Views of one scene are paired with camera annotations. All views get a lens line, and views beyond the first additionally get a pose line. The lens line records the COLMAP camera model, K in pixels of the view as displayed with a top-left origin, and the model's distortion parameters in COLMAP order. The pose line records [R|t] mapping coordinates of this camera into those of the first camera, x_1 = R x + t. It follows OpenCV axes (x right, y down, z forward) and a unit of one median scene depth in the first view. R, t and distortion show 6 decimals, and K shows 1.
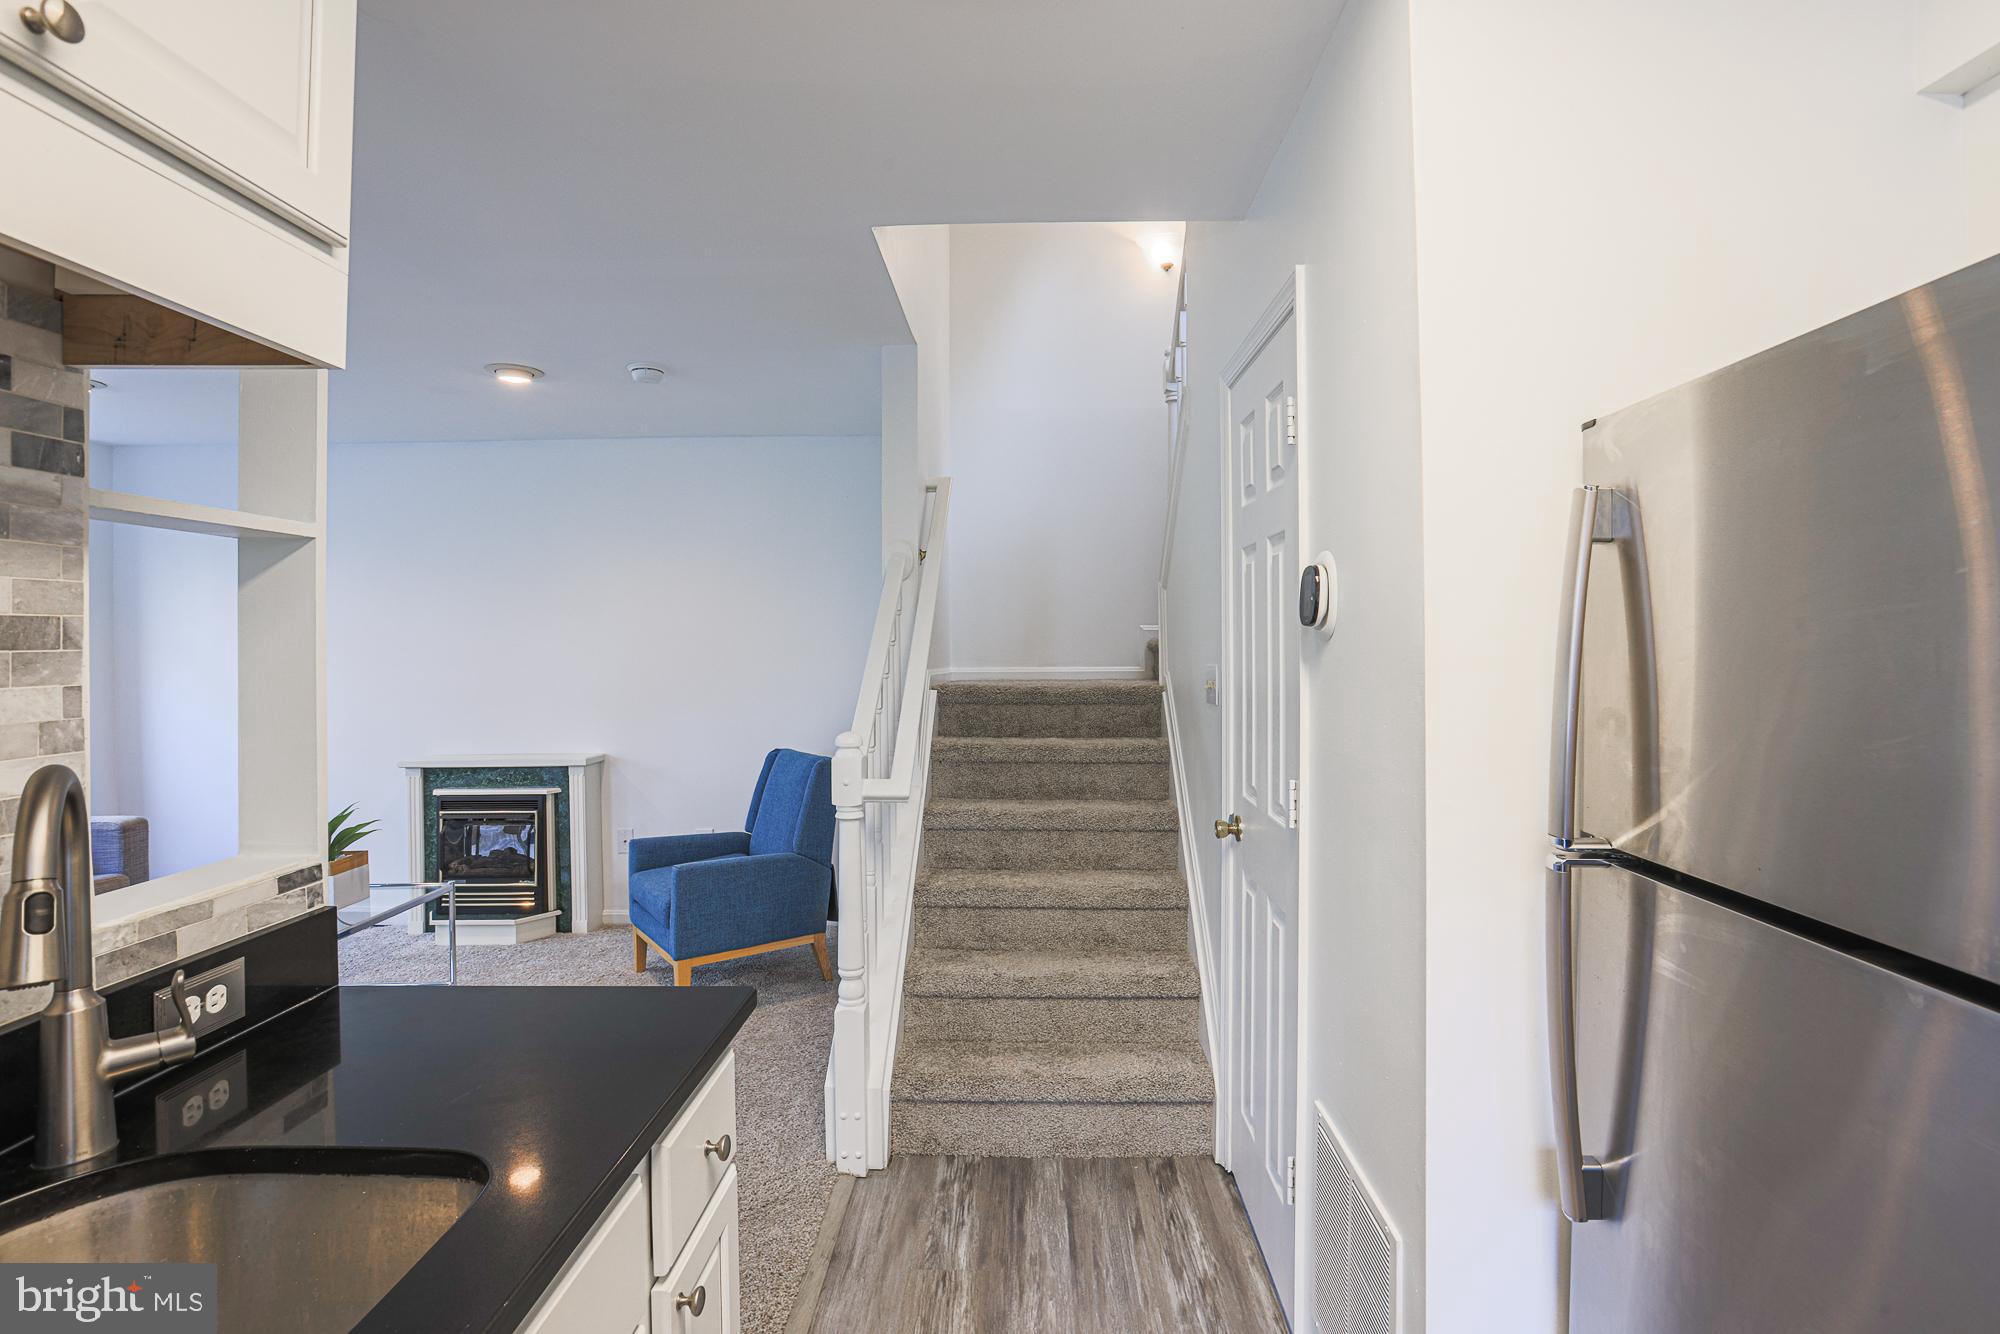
lens RADIAL K [[935.3, 0, 999.3], [0, 935.3, 643.7], [0, 0, 1]] dist [-0.049205, 0.015484]
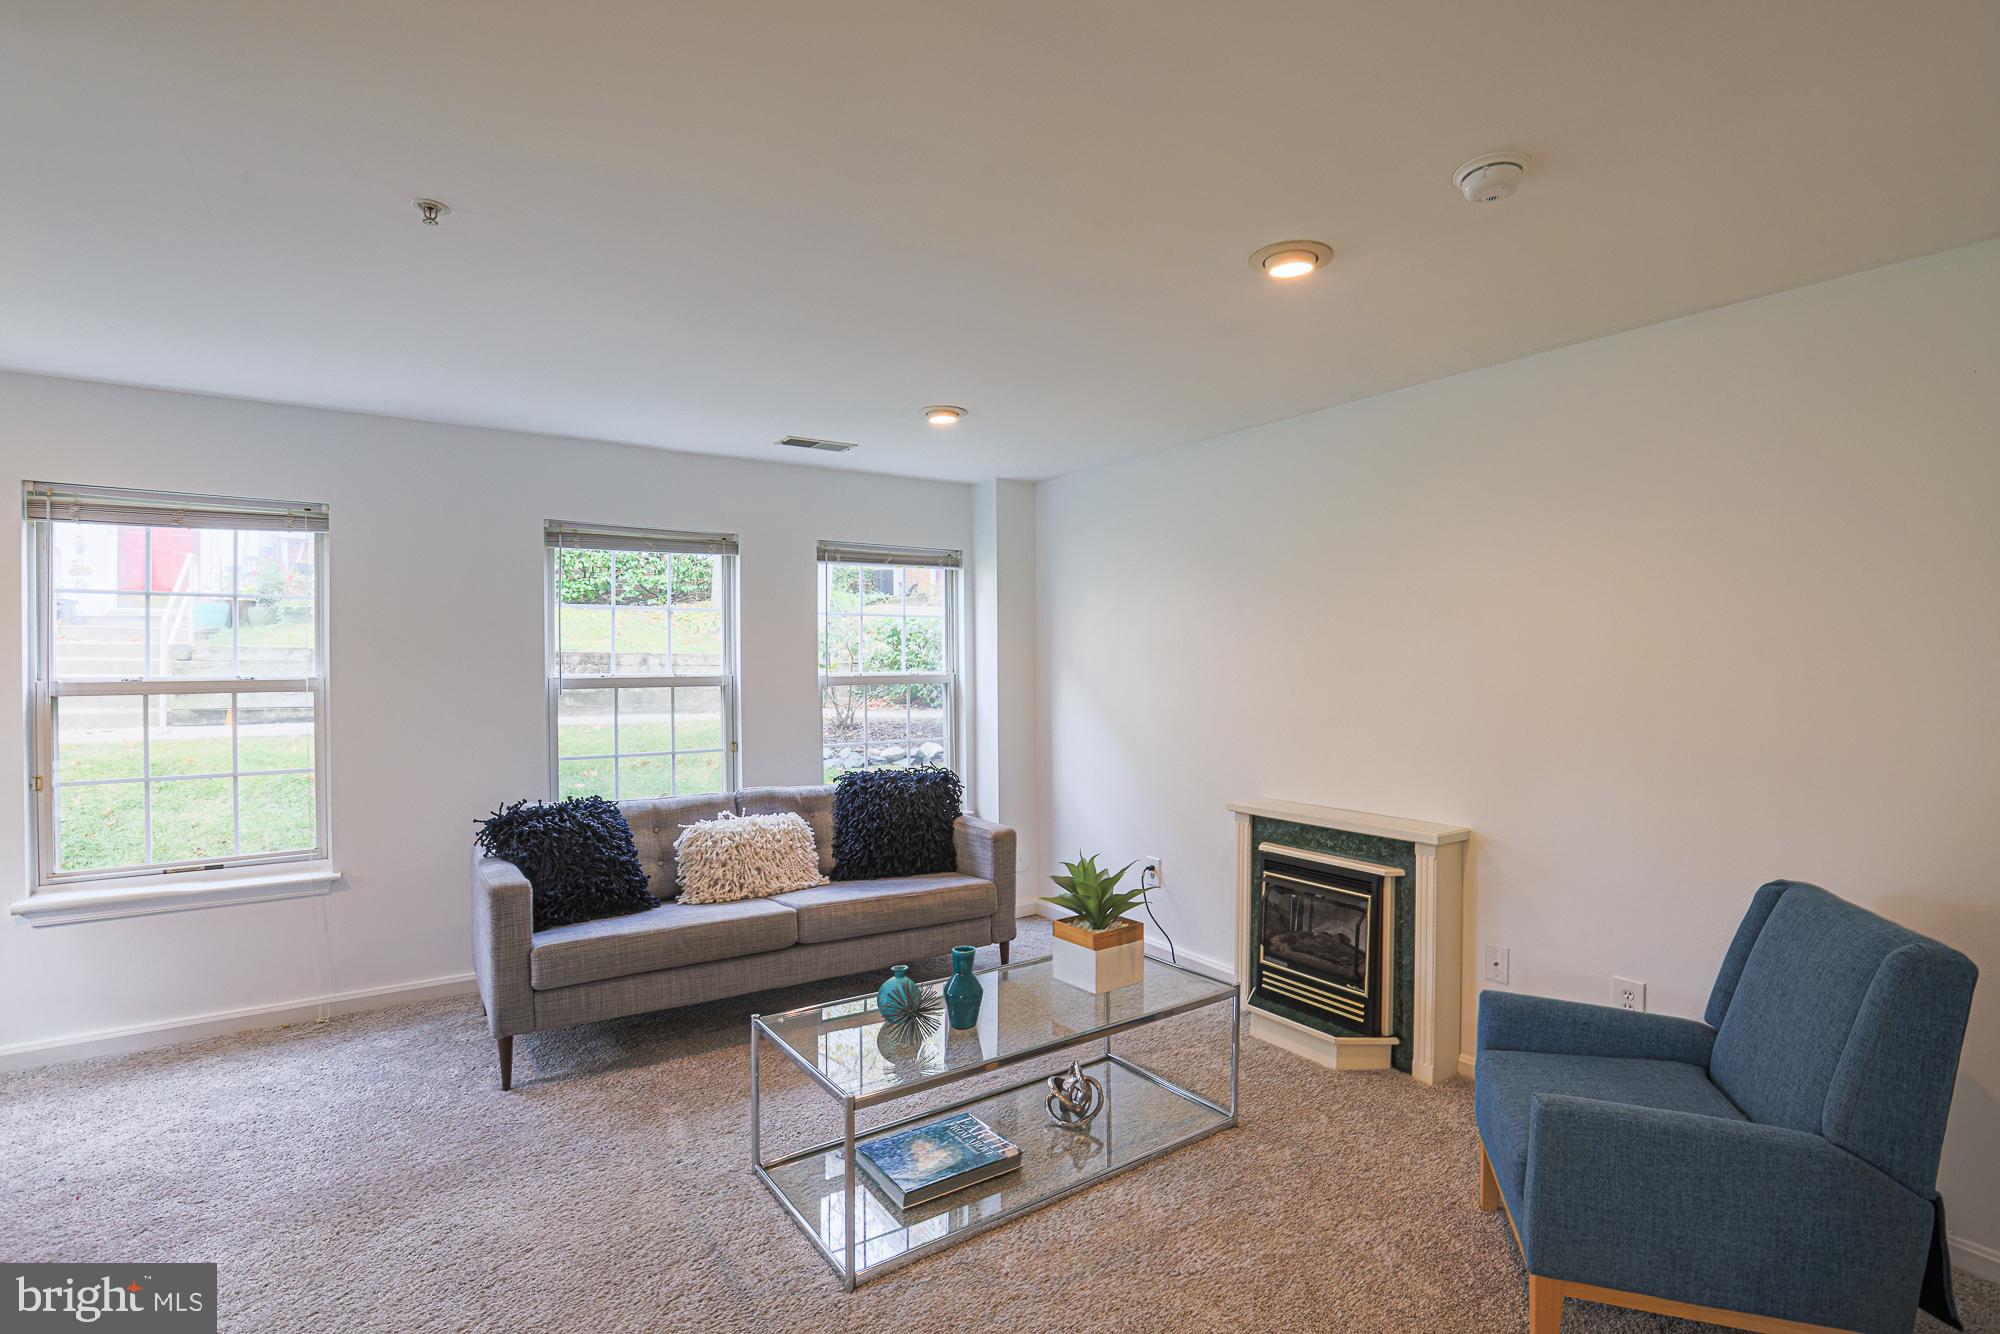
lens RADIAL K [[935.3, 0, 1001.0], [0, 935.3, 664.5], [0, 0, 1]] dist [-0.049205, 0.015484]
pose [[0.590220, 0.011481, -0.807161, -0.105652], [-0.011691, 0.999916, 0.005674, -0.005338], [0.807158, 0.006087, 0.590304, 0.419894]]
